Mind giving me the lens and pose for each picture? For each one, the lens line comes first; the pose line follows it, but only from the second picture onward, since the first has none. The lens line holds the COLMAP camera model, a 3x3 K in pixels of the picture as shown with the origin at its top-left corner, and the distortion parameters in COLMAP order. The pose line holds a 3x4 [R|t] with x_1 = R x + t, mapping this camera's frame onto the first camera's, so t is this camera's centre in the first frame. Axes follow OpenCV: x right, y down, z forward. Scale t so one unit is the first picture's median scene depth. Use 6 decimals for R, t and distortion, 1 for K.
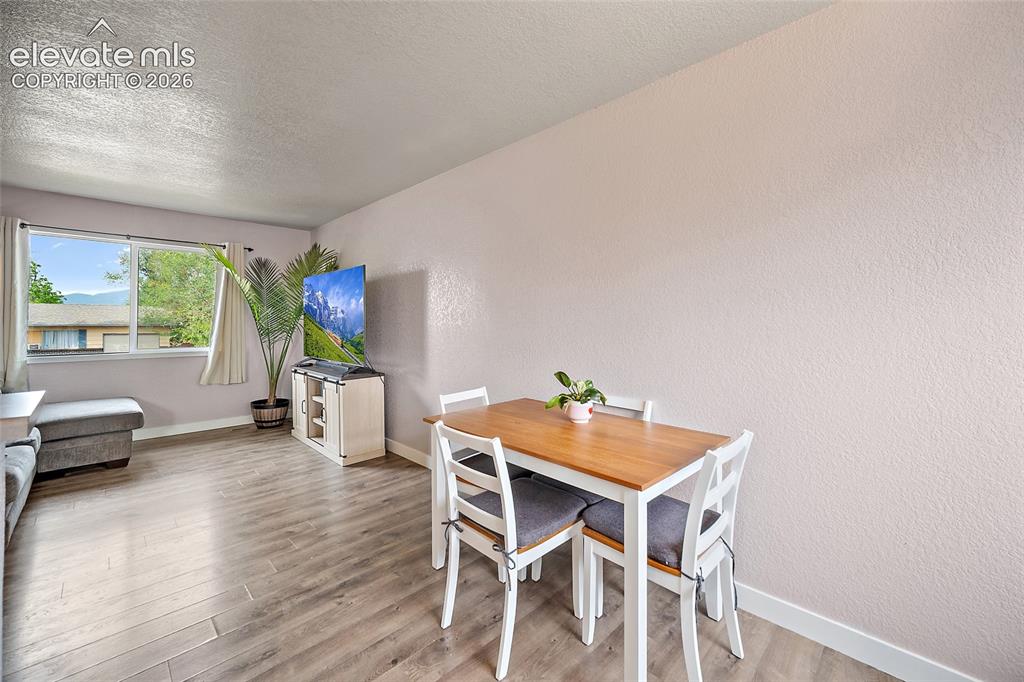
lens RADIAL K [[413.0, 0, 513.7], [0, 413.0, 321.6], [0, 0, 1]] dist [0.000430, 0.000011]
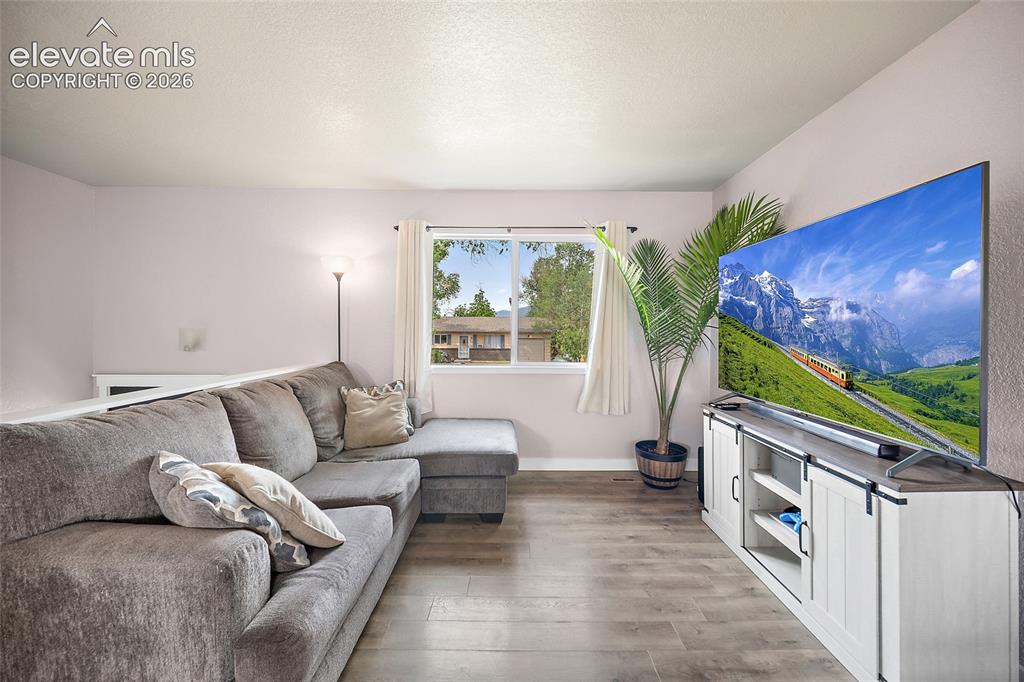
lens RADIAL K [[404.0, 0, 516.2], [0, 404.0, 333.6], [0, 0, 1]] dist [0.000877, 0.000154]
pose [[0.711375, 0.008935, -0.702756, -0.341534], [-0.000659, 0.999927, 0.012046, -0.001407], [0.702813, -0.008106, 0.711329, 0.422653]]
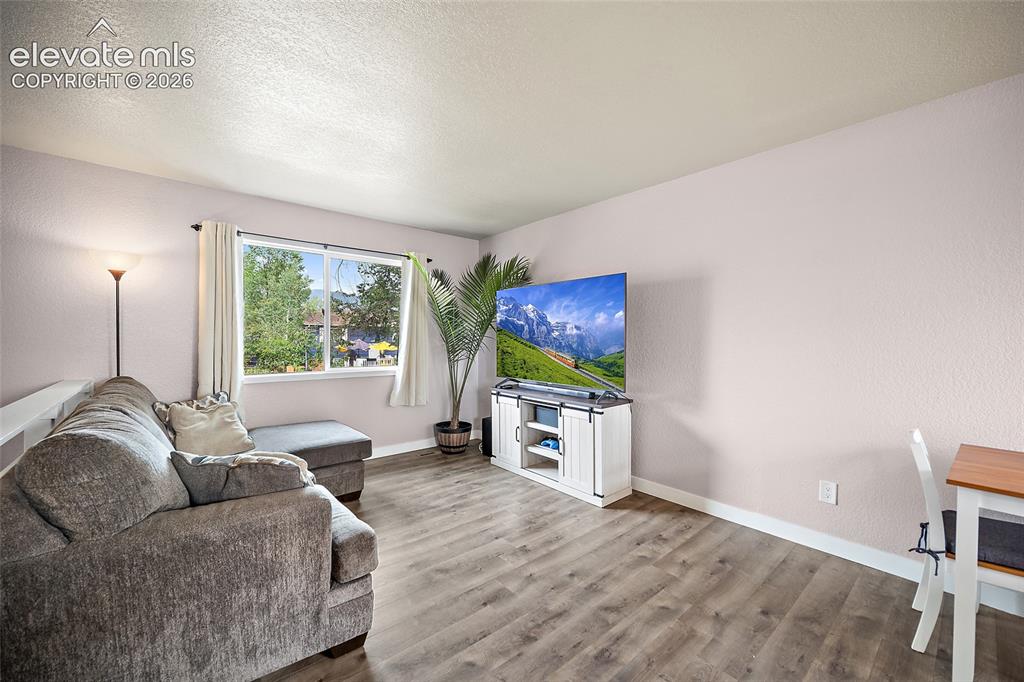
lens RADIAL K [[406.1, 0, 514.7], [0, 406.1, 344.9], [0, 0, 1]] dist [0.000718, -0.000094]
pose [[0.997245, 0.004142, -0.074063, -0.448271], [-0.002730, 0.999813, 0.019157, -0.003586], [0.074128, -0.018902, 0.997070, 0.125374]]
